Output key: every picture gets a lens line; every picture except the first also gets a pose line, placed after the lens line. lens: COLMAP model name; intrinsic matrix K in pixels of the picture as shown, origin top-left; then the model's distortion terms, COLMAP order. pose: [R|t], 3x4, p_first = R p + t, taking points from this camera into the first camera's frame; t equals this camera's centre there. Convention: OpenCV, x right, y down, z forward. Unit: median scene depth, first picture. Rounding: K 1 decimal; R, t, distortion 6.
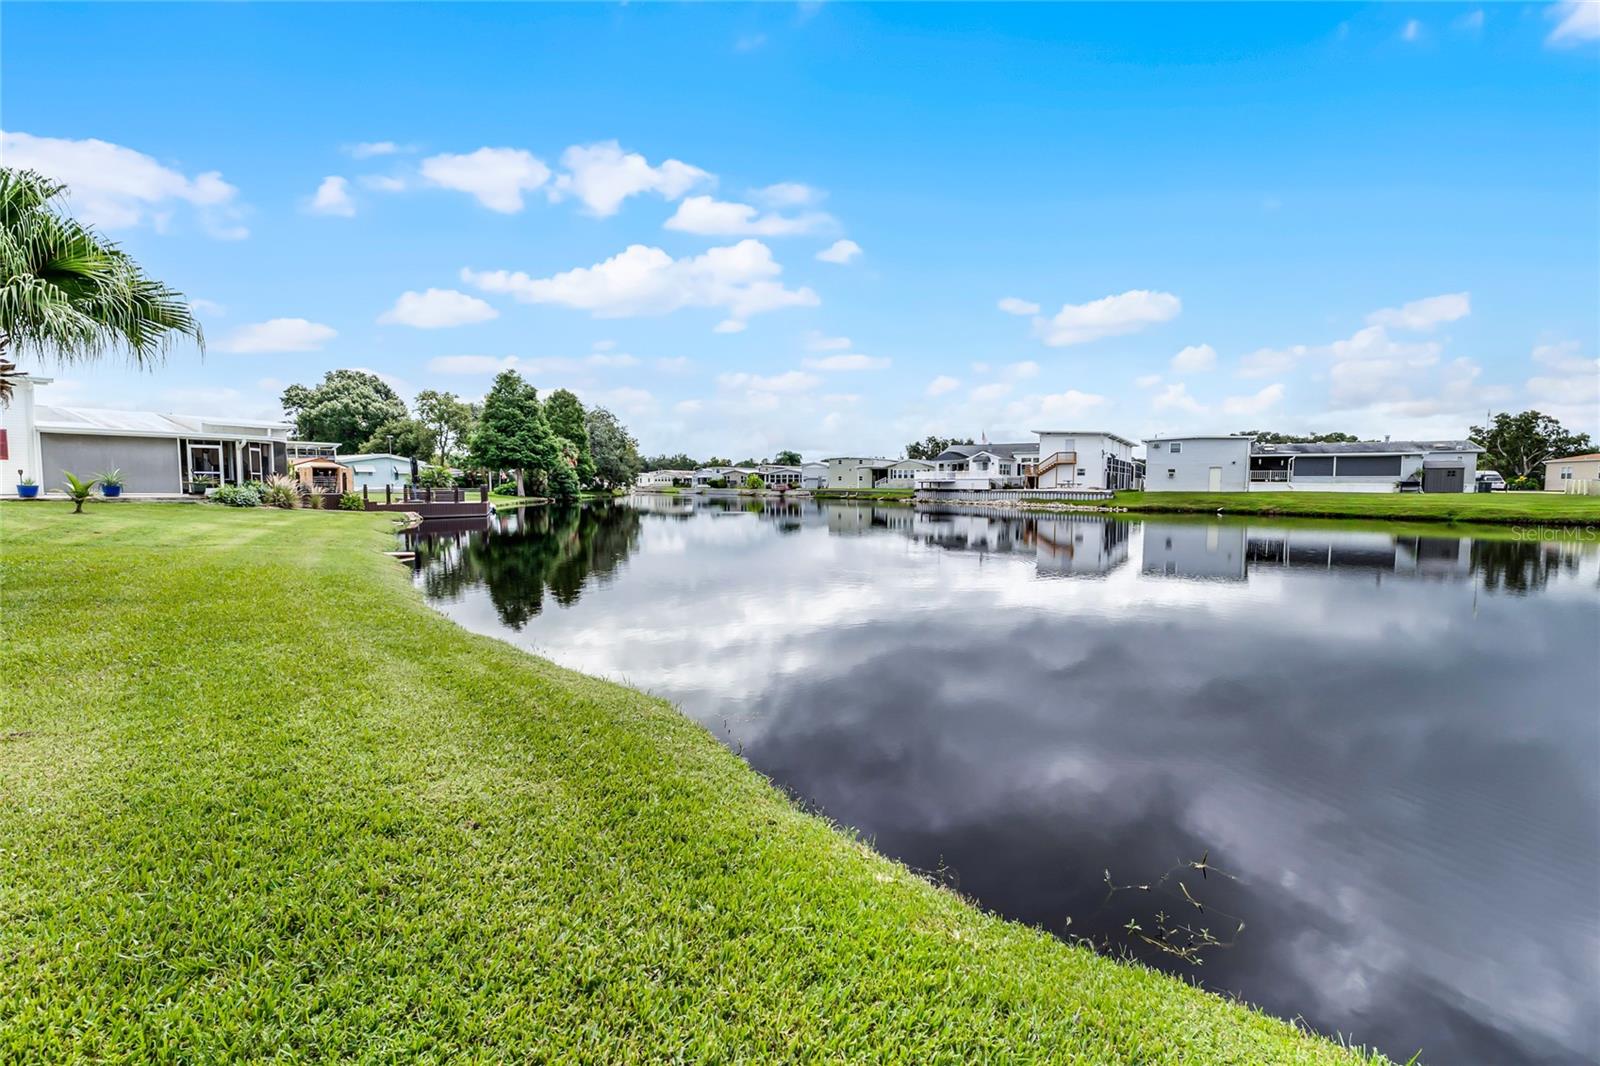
lens RADIAL K [[713.1, 0, 810.6], [0, 713.1, 532.4], [0, 0, 1]] dist [0.000007, -0.000002]
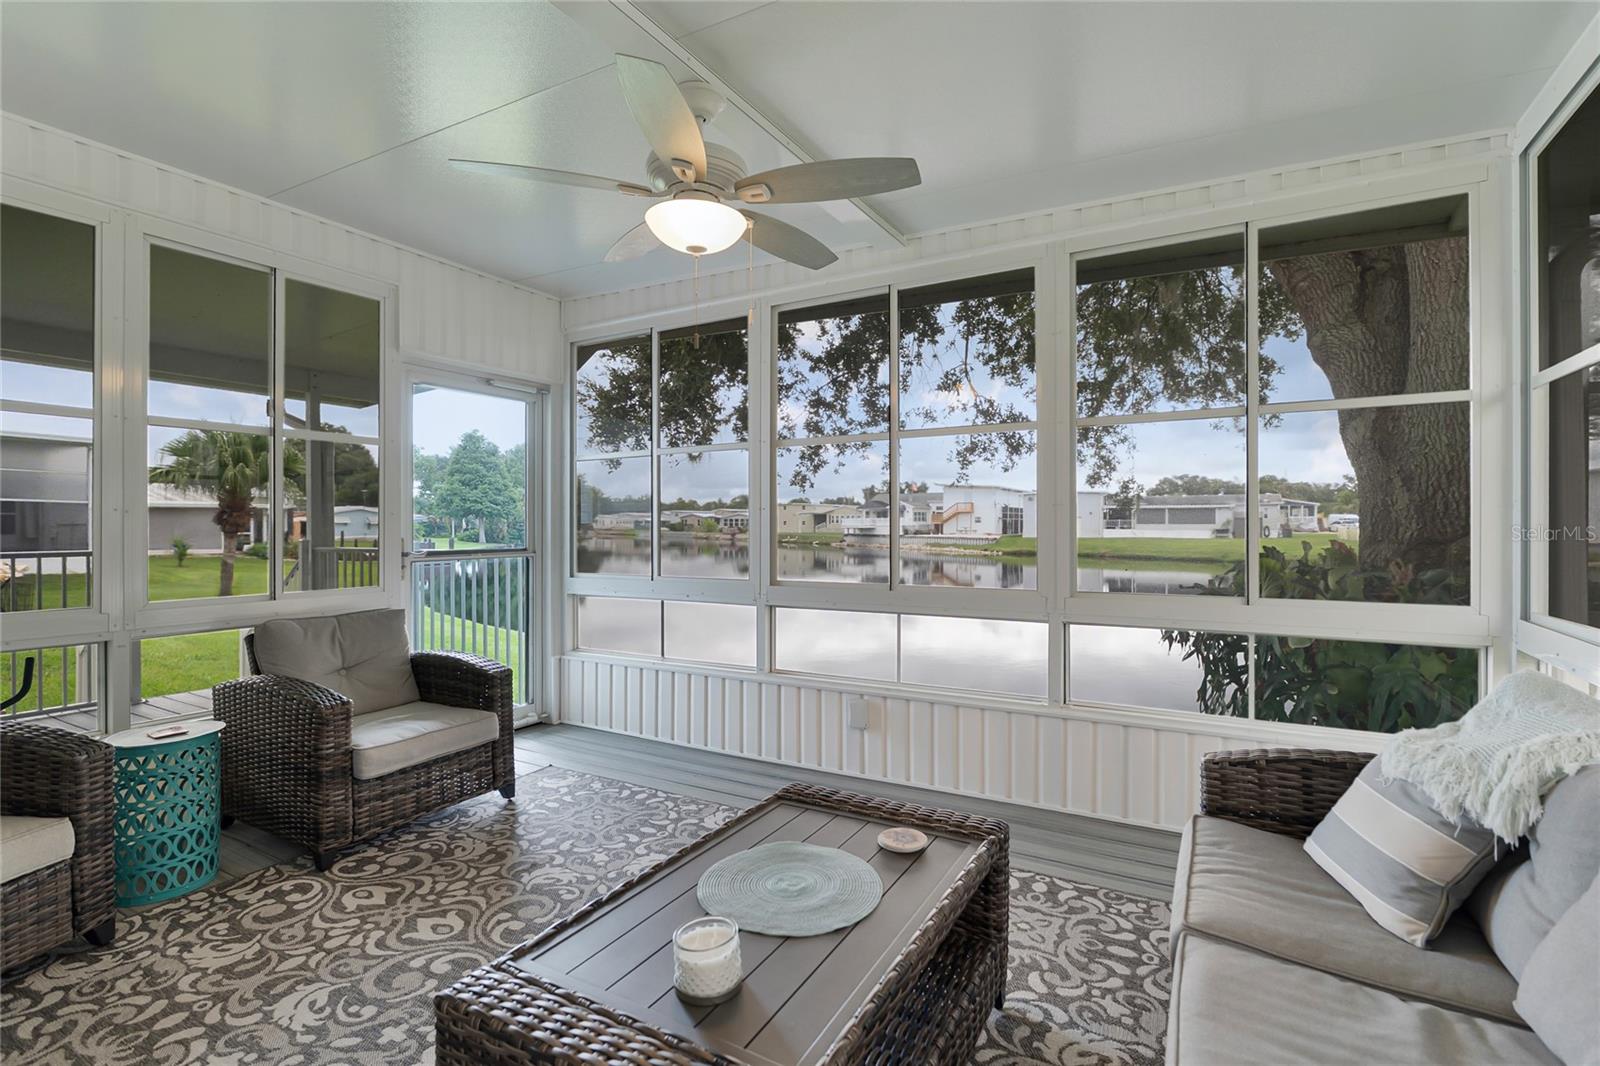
lens RADIAL K [[737.1, 0, 816.2], [0, 737.1, 526.1], [0, 0, 1]] dist [-0.009842, 0.000583]
pose [[0.999159, -0.004917, 0.040715, 0.062192], [0.007478, 0.997986, -0.062995, -0.001405], [-0.040324, 0.063247, 0.997183, -0.153026]]
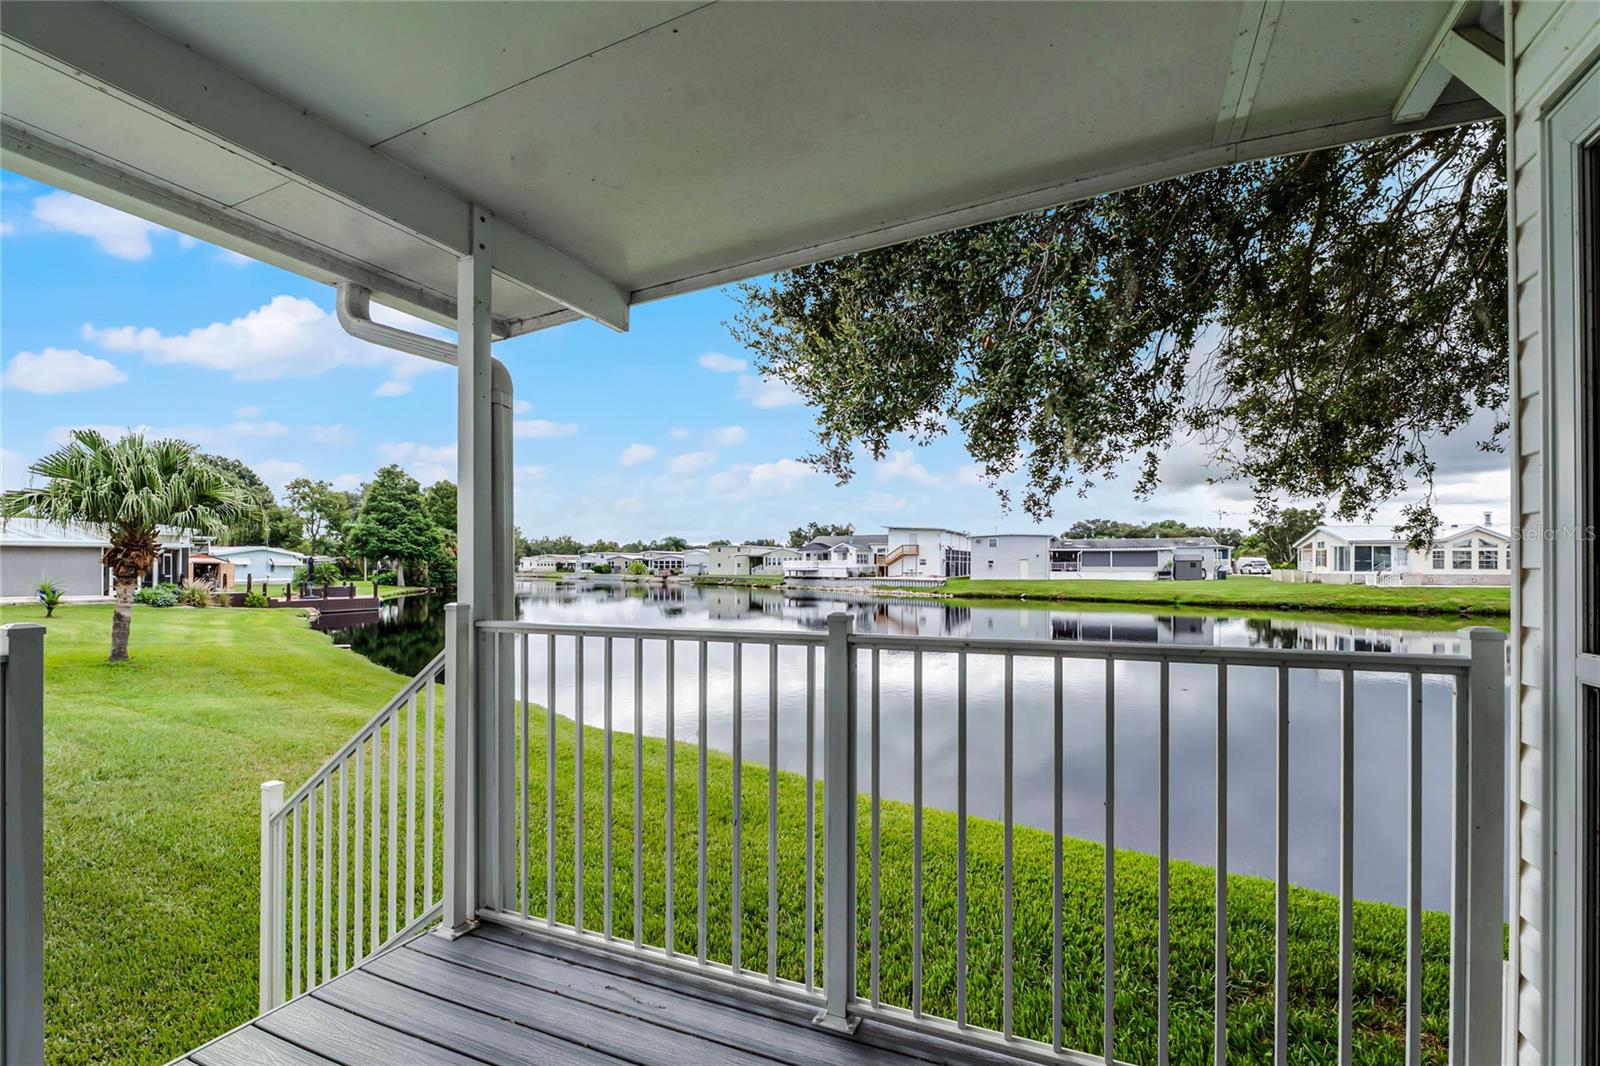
lens RADIAL K [[722.6, 0, 806.7], [0, 722.6, 562.1], [0, 0, 1]] dist [-0.005437, 0.000578]
pose [[0.989839, -0.003343, 0.142153, 0.024396], [0.013489, 0.997423, -0.070469, -0.004462], [-0.141551, 0.071670, 0.987333, -0.110572]]
